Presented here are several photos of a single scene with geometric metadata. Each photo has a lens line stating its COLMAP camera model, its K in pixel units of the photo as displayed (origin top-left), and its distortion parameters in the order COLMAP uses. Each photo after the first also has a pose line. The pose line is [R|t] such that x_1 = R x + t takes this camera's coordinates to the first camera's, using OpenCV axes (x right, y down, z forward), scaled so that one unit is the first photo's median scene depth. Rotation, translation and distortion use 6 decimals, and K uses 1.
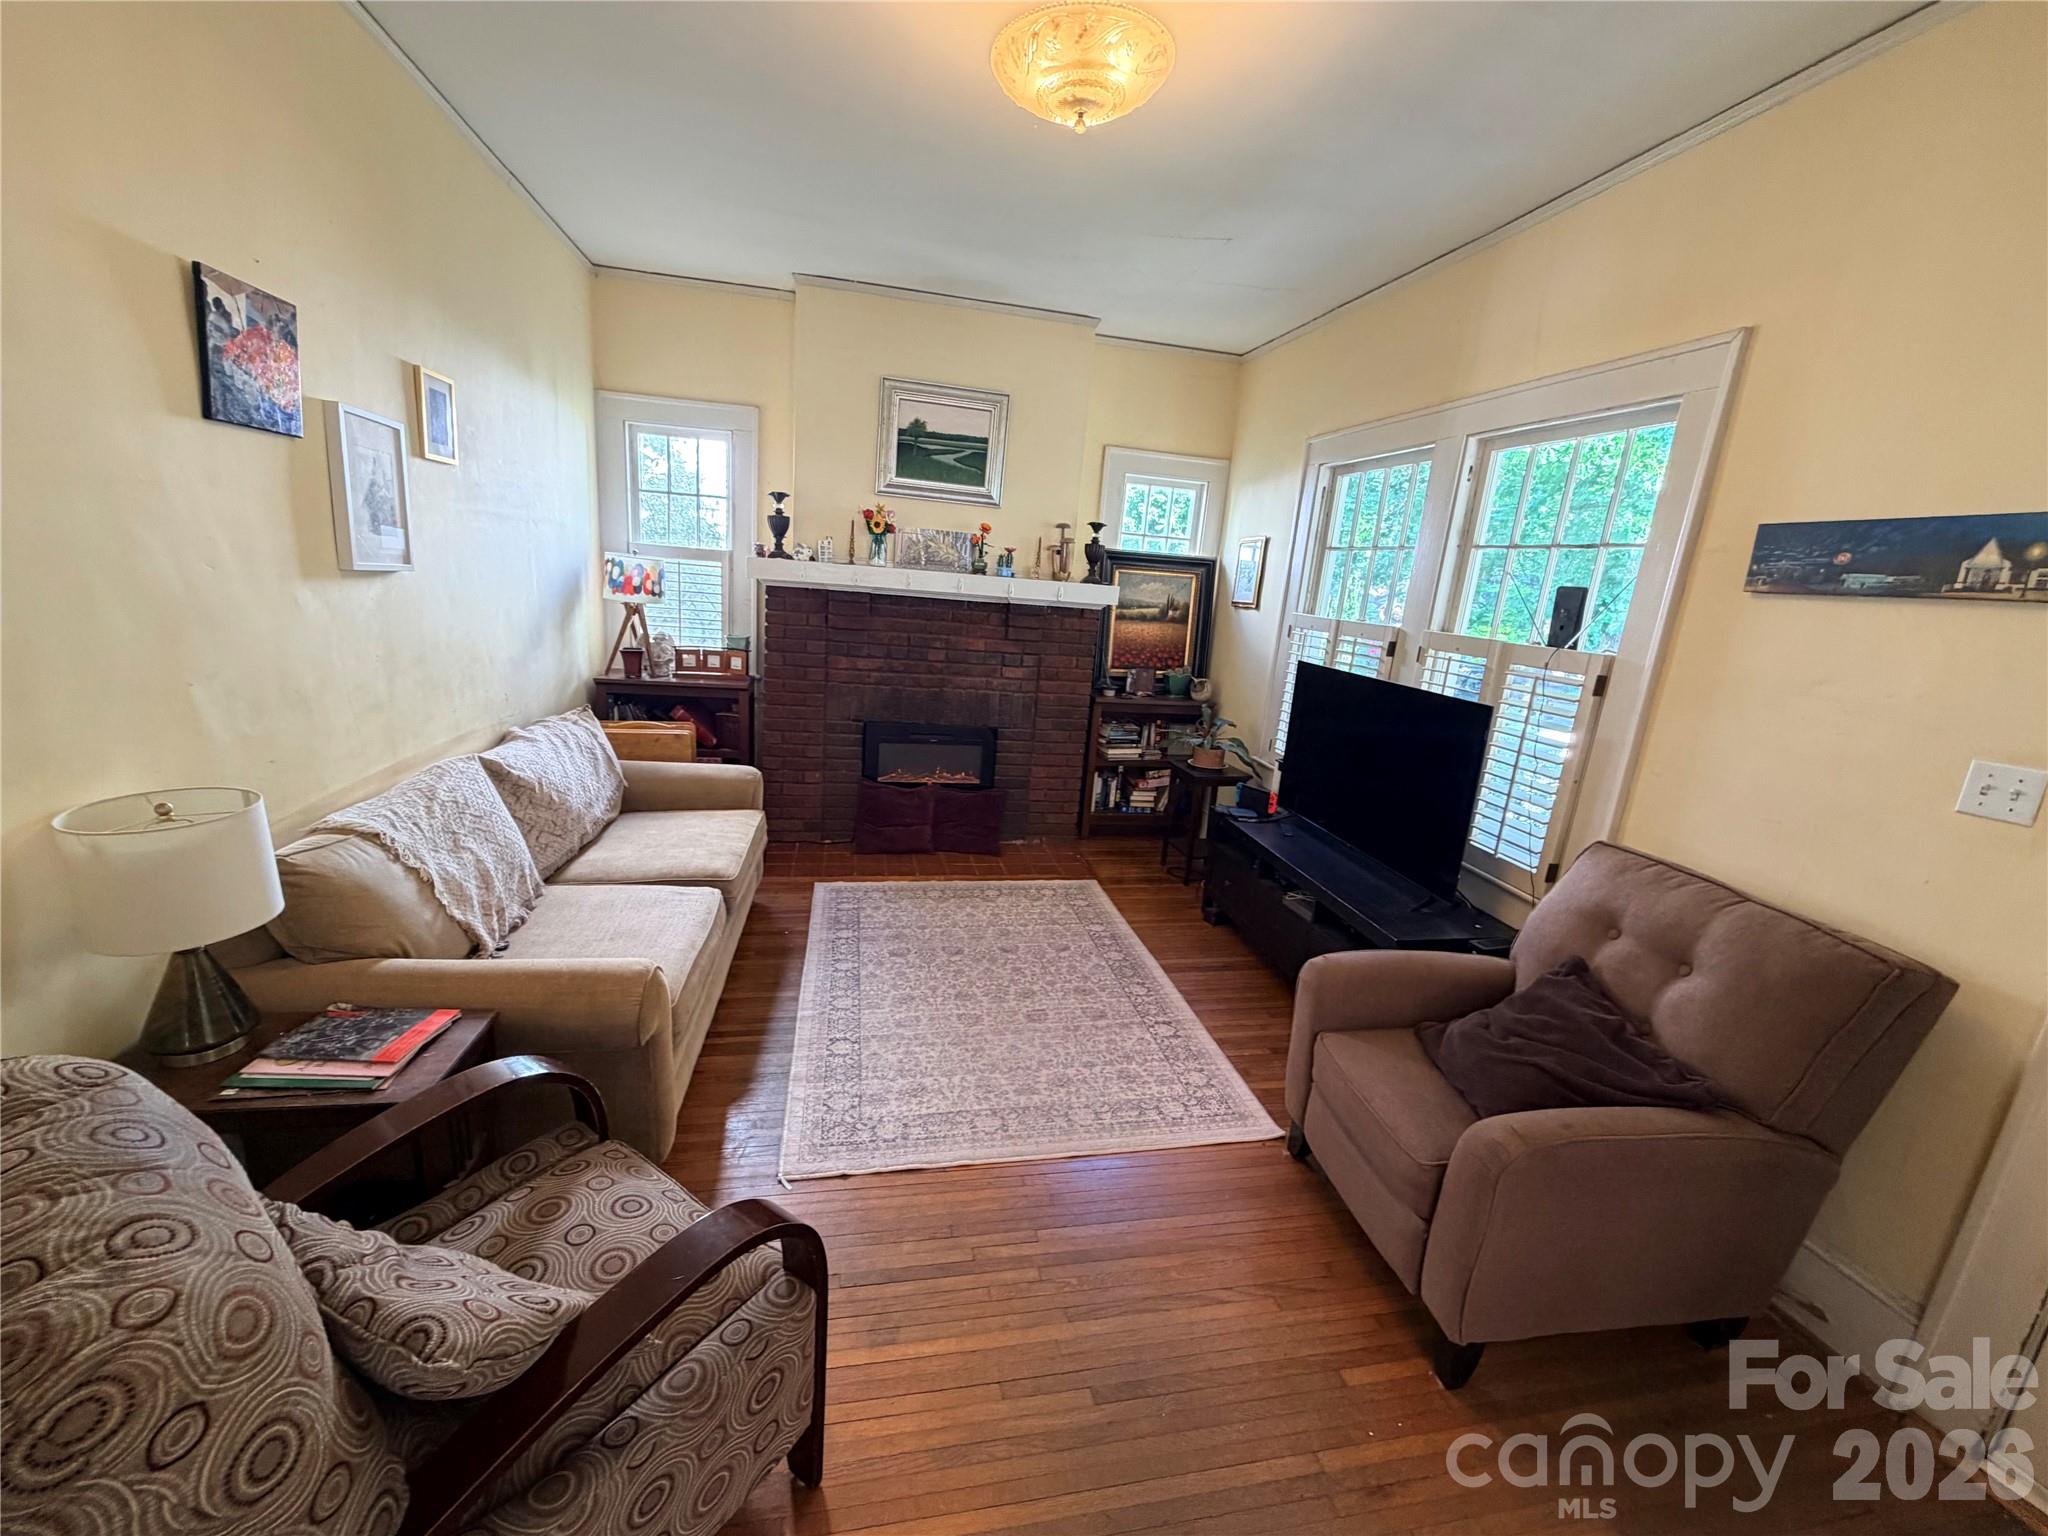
lens RADIAL K [[817.4, 0, 1013.5], [0, 817.4, 771.2], [0, 0, 1]] dist [0.001257, -0.000743]
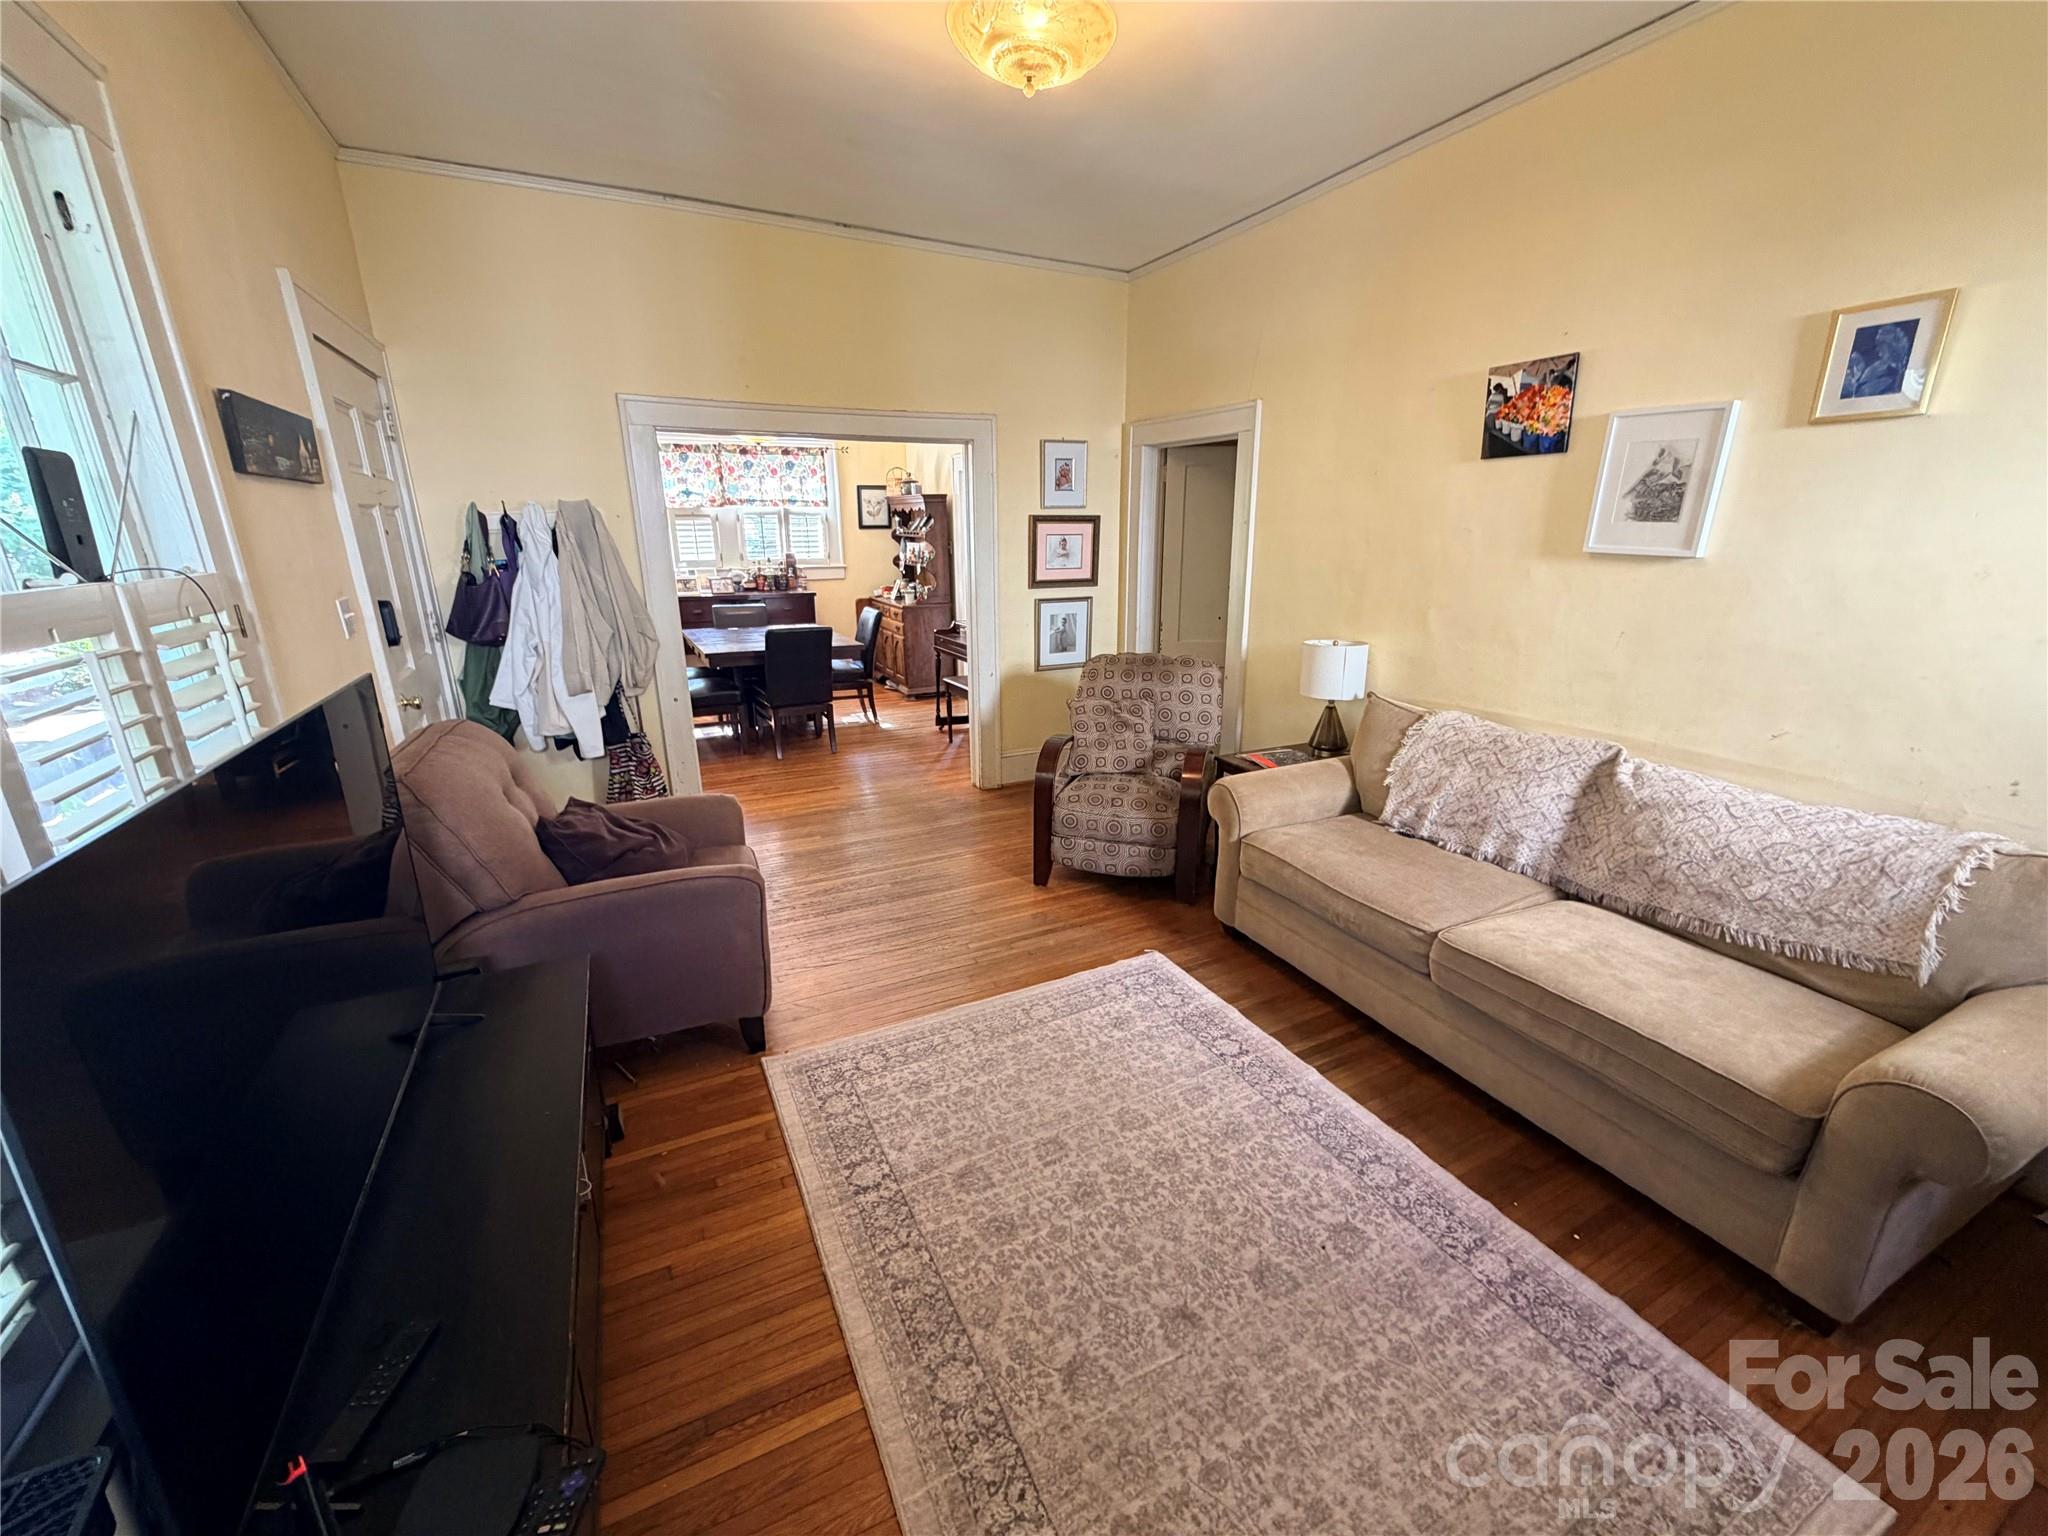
lens RADIAL K [[817.4, 0, 1008.9], [0, 817.4, 767.4], [0, 0, 1]] dist [0.001257, -0.000743]
pose [[-0.963948, 0.008122, -0.265966, 0.171746], [-0.125145, 0.868250, 0.480084, -0.221006], [0.234824, 0.496061, -0.835932, 0.982937]]
